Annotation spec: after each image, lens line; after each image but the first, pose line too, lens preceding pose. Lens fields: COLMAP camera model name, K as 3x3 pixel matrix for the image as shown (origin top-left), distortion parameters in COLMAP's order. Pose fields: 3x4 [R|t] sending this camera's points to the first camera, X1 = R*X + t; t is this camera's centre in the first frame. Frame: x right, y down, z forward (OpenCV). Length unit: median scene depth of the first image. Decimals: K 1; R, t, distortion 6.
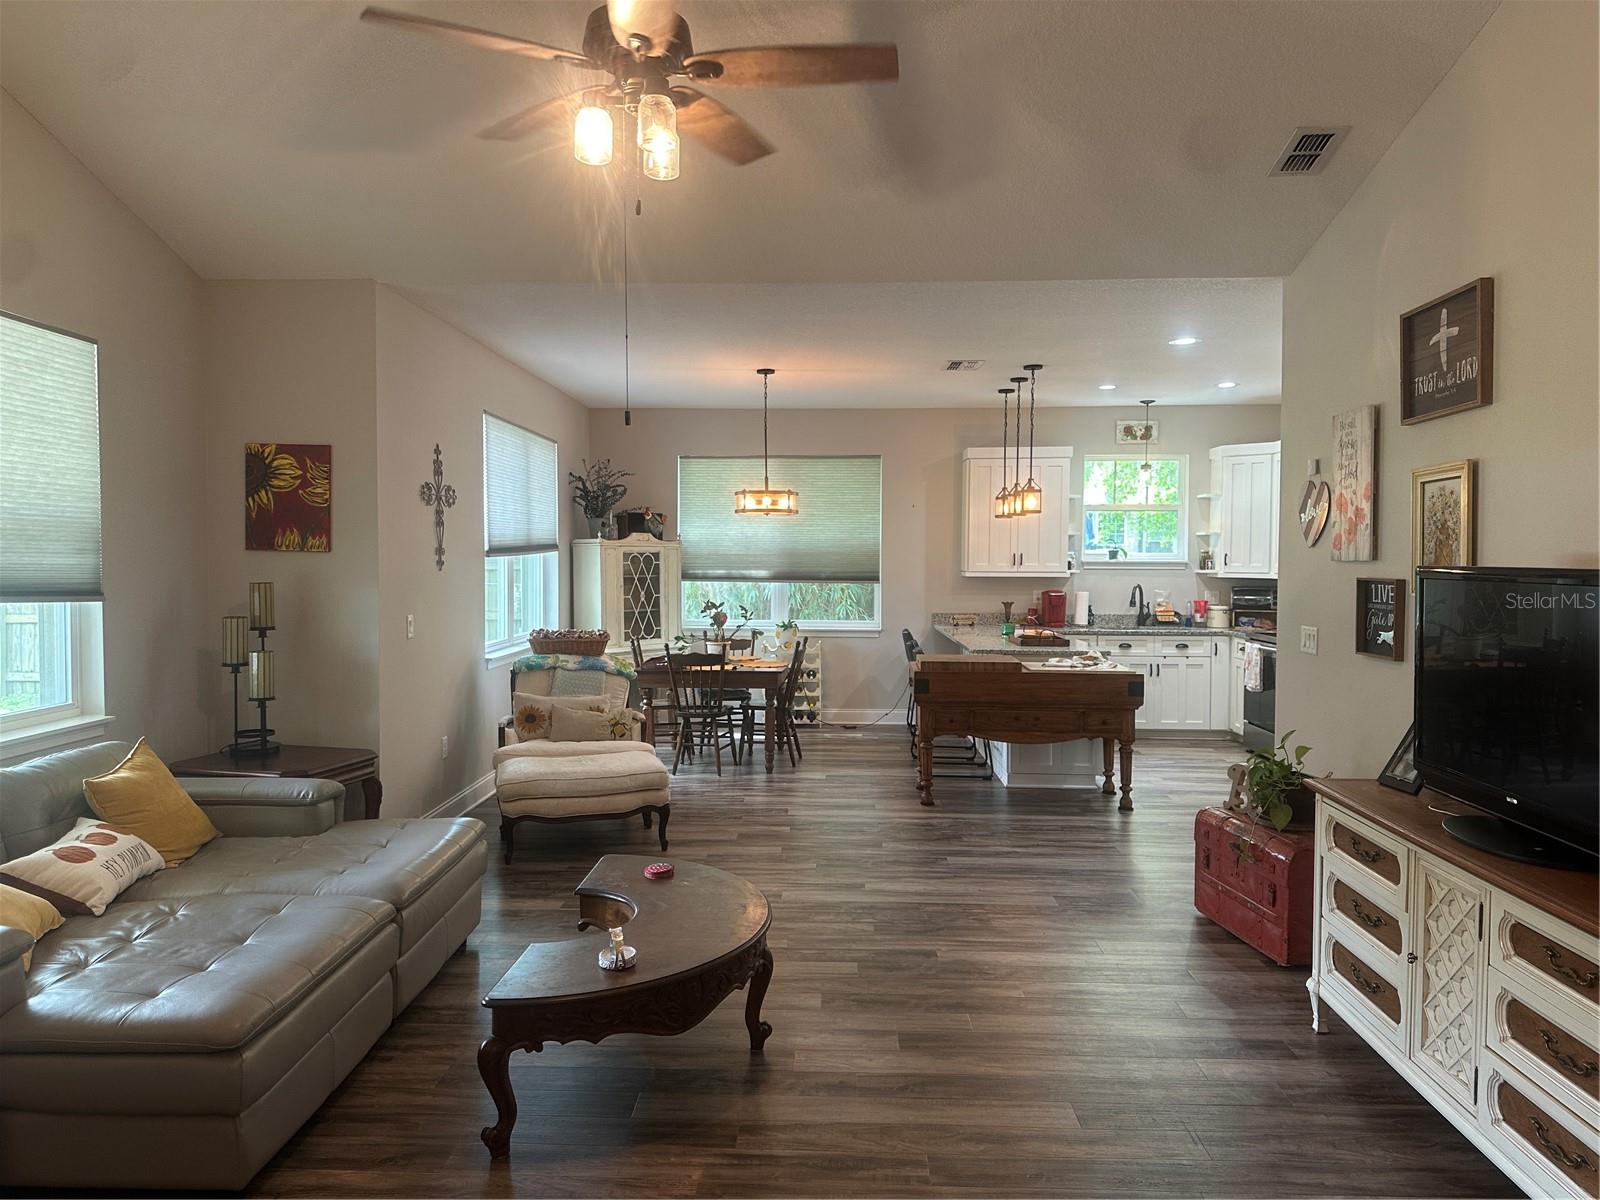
lens RADIAL K [[1128.4, 0, 783.5], [0, 1128.4, 598.7], [0, 0, 1]] dist [0.059423, -0.058676]
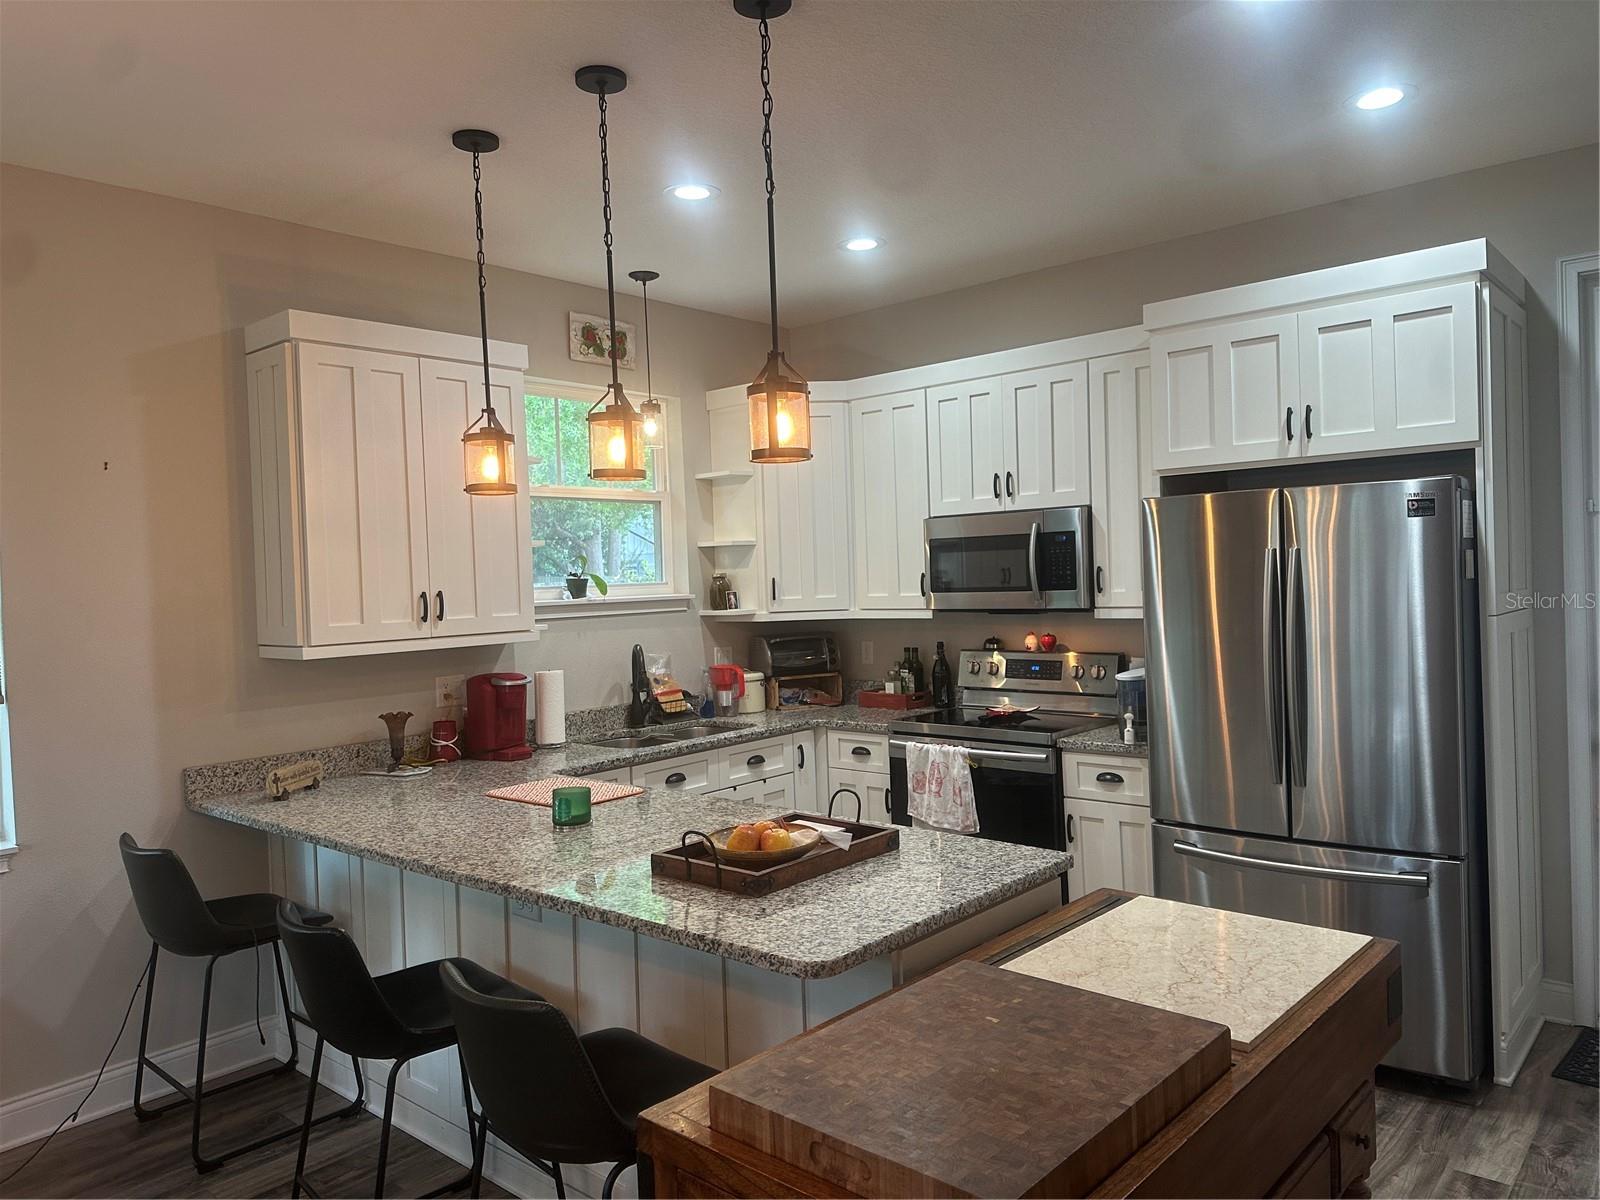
lens RADIAL K [[1128.4, 0, 833.3], [0, 1128.4, 611.8], [0, 0, 1]] dist [0.059423, -0.058676]
pose [[0.627313, -0.052302, 0.777009, -0.025977], [0.066480, 0.997697, 0.013485, -0.040852], [-0.775925, 0.043197, 0.629345, 0.894599]]
